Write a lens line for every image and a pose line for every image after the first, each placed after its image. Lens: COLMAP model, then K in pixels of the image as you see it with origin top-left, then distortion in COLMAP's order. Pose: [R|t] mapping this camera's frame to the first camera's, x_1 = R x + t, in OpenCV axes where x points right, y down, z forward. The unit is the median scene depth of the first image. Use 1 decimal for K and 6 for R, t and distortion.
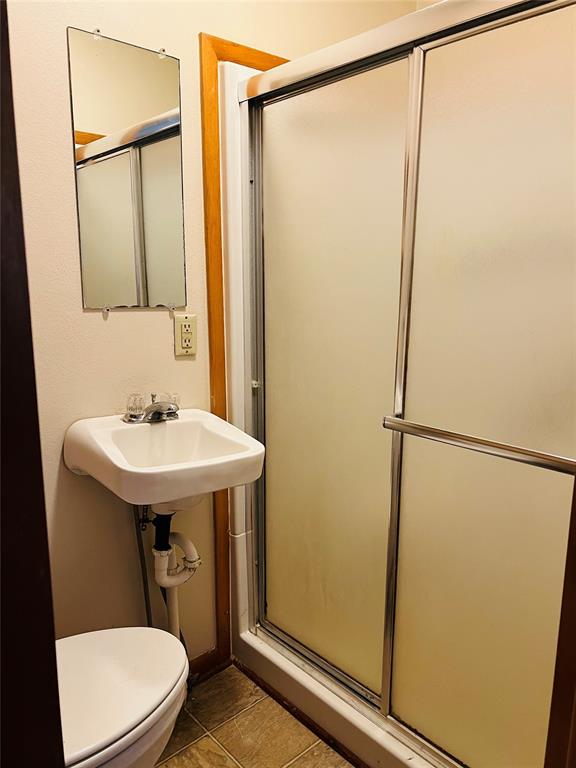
lens RADIAL K [[579.0, 0, 286.6], [0, 579.0, 384.9], [0, 0, 1]] dist [0.051468, -0.064236]
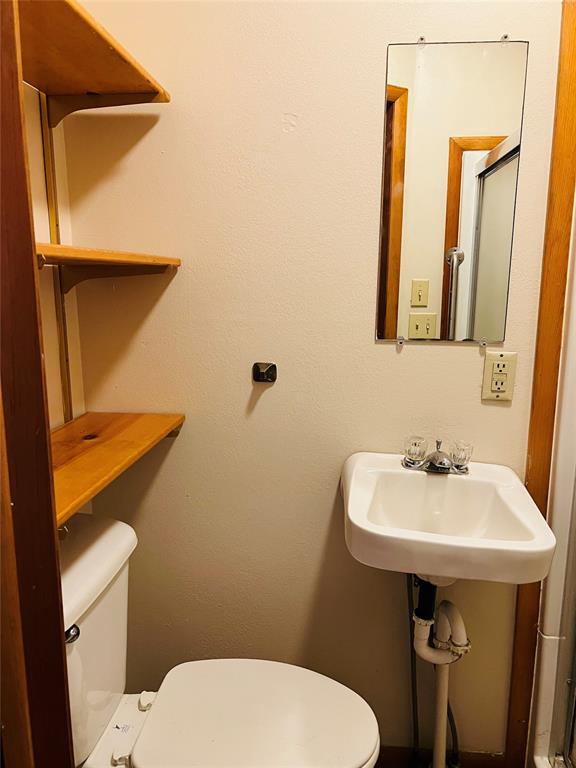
lens RADIAL K [[579.0, 0, 288.4], [0, 579.0, 383.5], [0, 0, 1]] dist [0.051468, -0.064236]
pose [[0.678938, 0.131992, -0.722234, 0.230377], [-0.126480, 0.990028, 0.062035, -0.092084], [0.723219, 0.049230, 0.688861, 0.218813]]
